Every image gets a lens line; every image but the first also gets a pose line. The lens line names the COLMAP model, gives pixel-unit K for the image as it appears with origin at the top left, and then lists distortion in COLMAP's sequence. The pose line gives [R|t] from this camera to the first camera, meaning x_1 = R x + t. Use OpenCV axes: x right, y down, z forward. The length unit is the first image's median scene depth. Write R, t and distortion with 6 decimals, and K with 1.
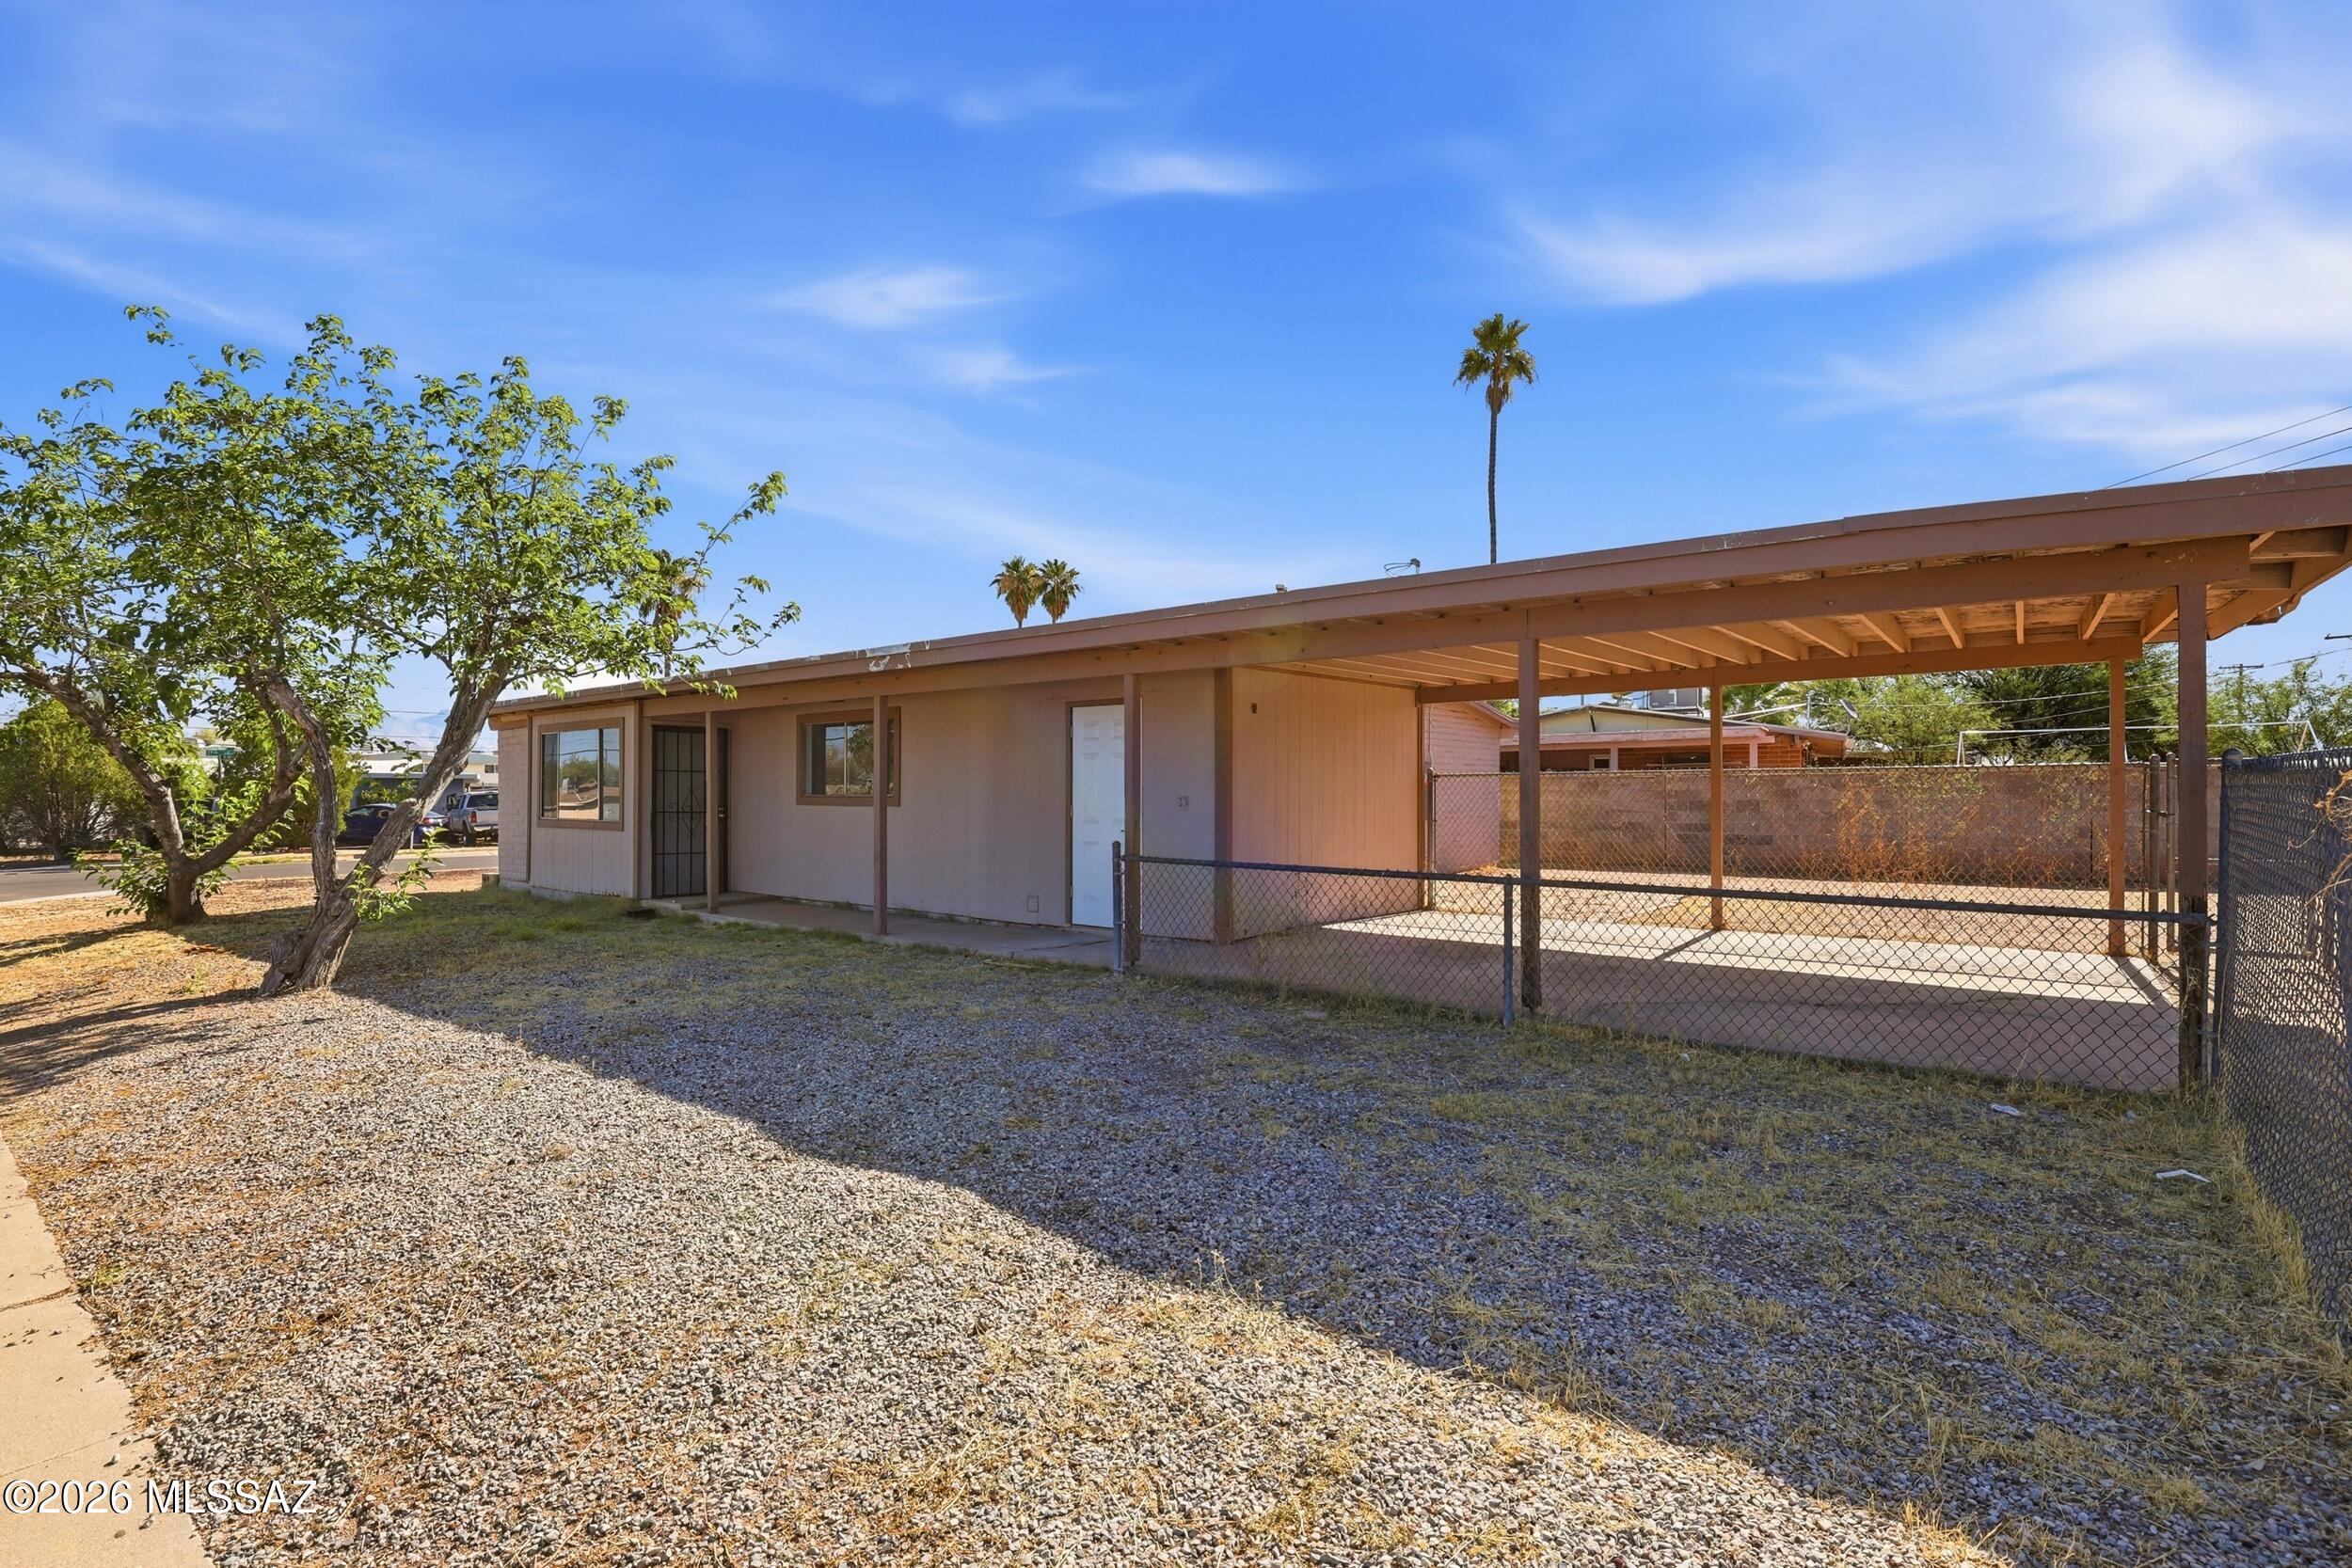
lens RADIAL K [[1101.0, 0, 1178.2], [0, 1101.0, 795.4], [0, 0, 1]] dist [-0.024302, 0.000051]
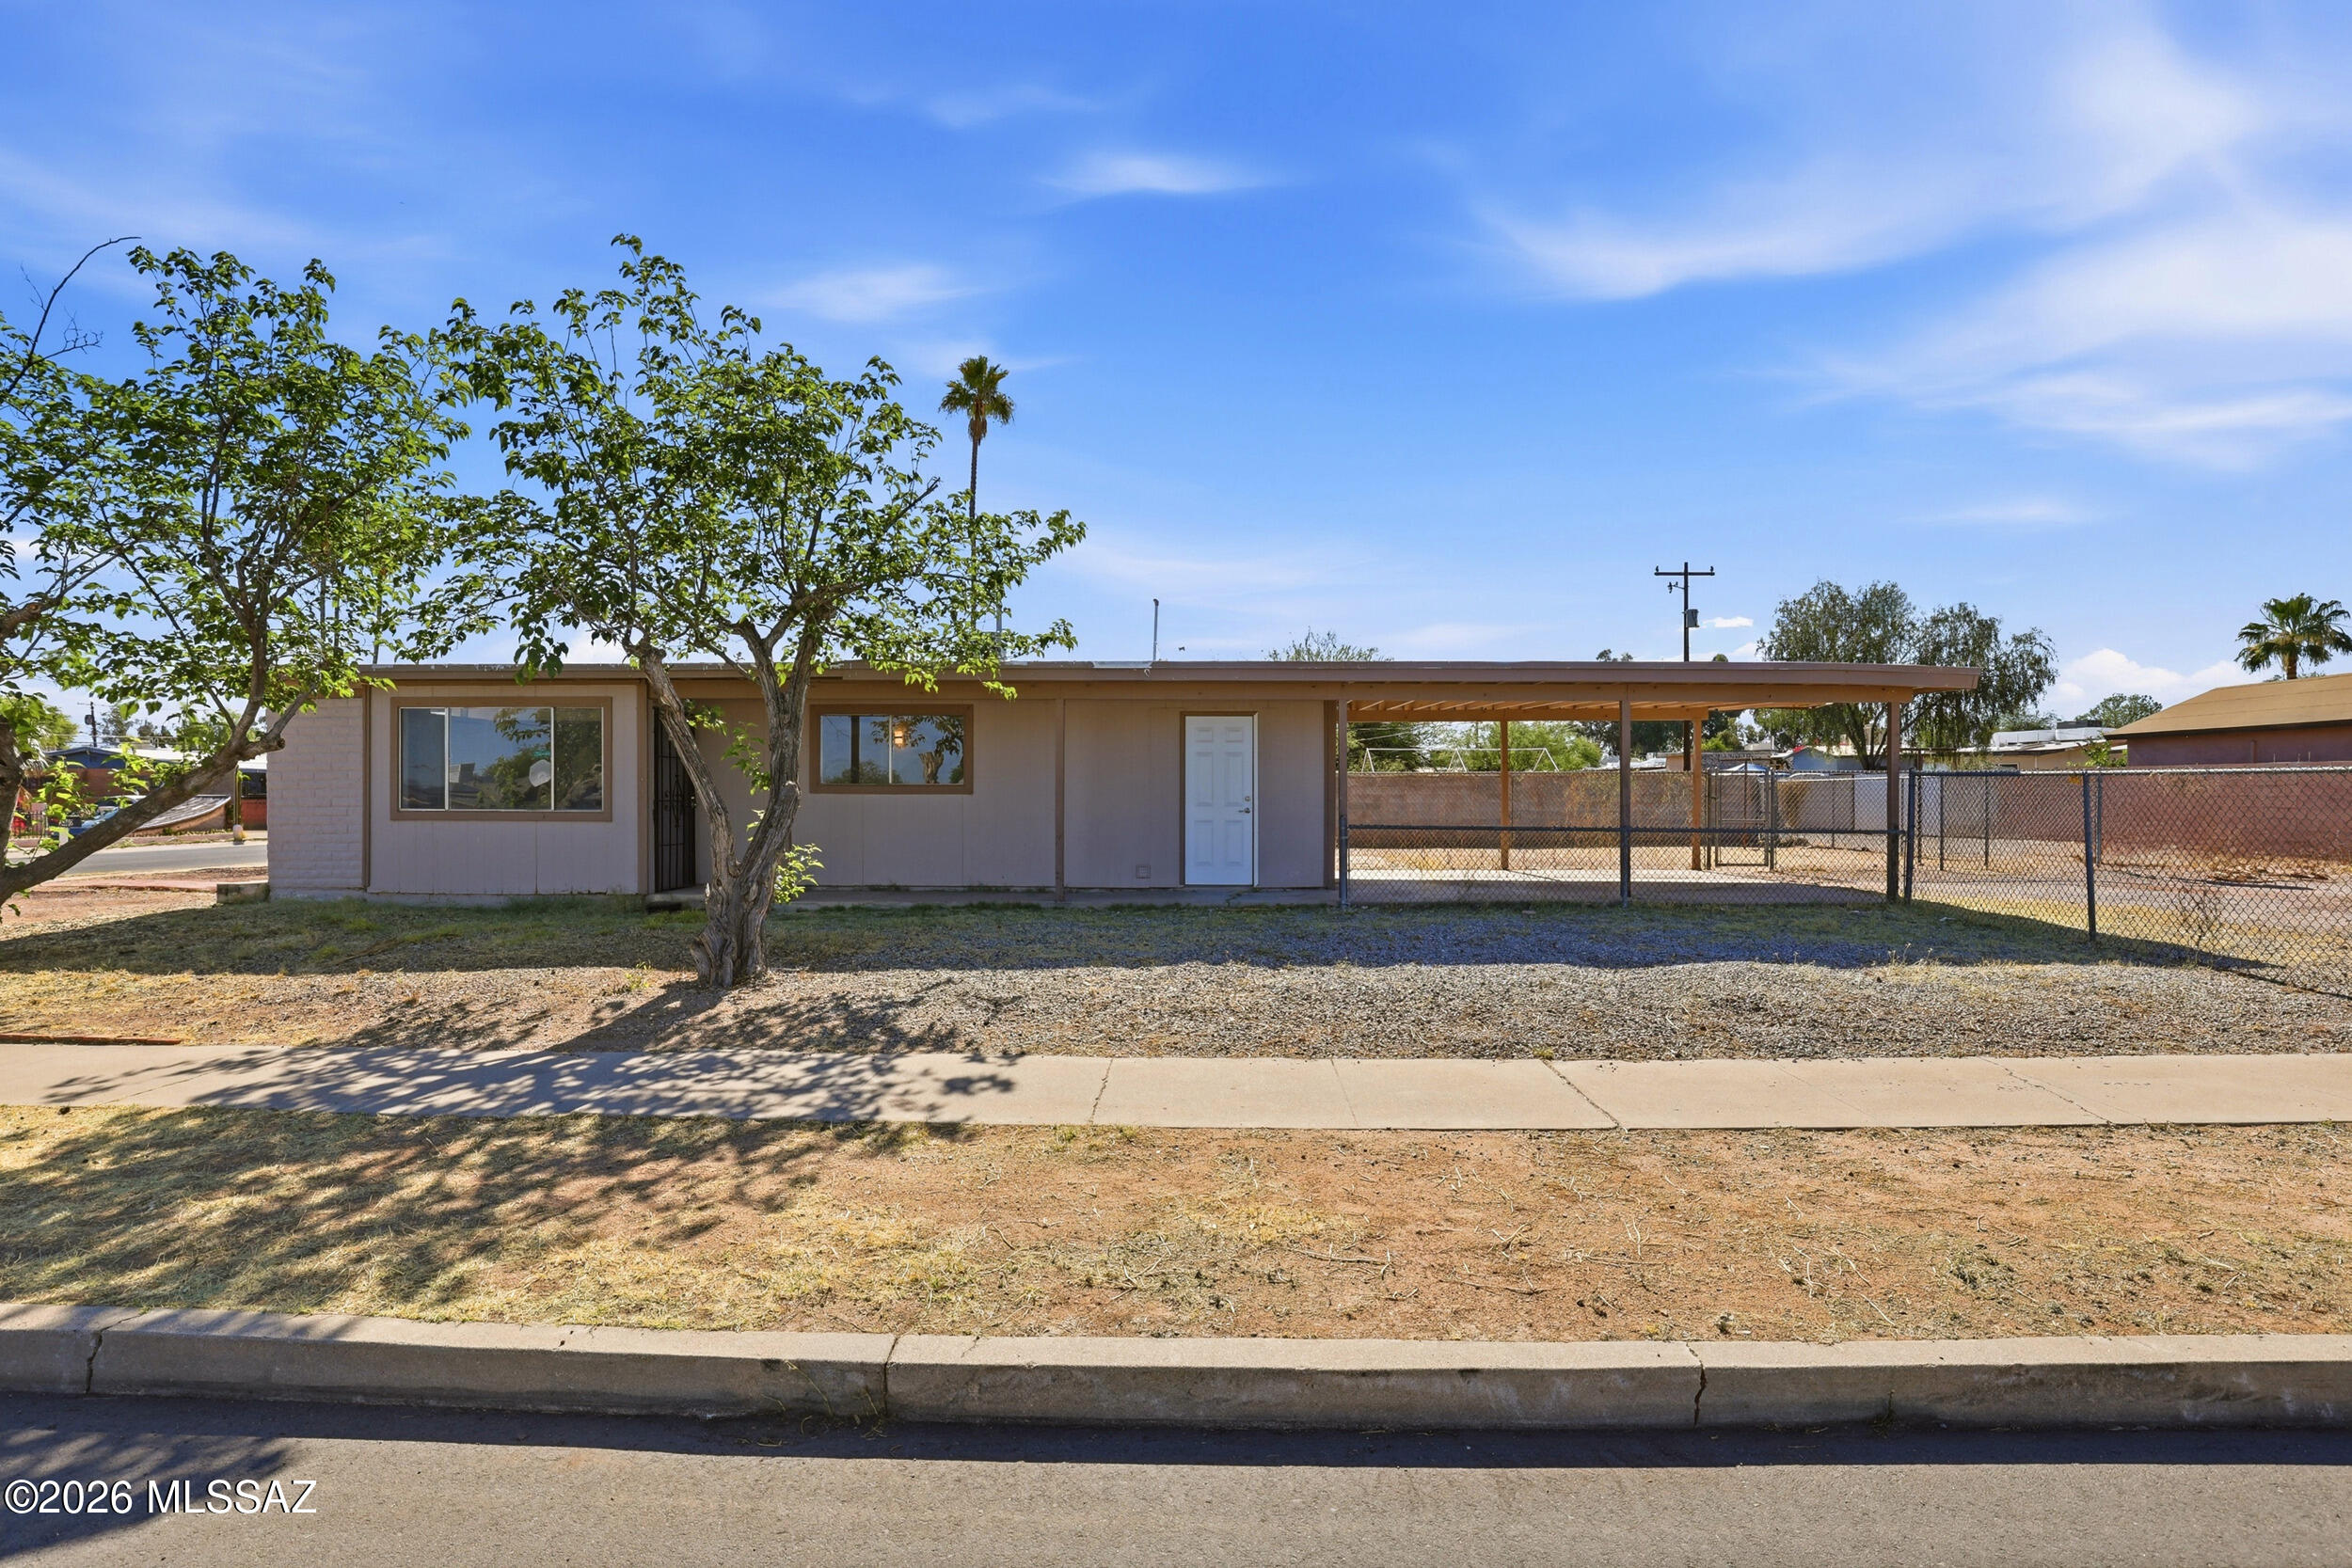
lens RADIAL K [[1101.0, 0, 1178.2], [0, 1101.0, 795.4], [0, 0, 1]] dist [-0.024302, 0.000051]
pose [[0.807745, 0.000020, 0.589532, -0.590687], [0.001366, 0.999997, -0.001905, 0.010344], [-0.589530, 0.002343, 0.807743, -0.012174]]
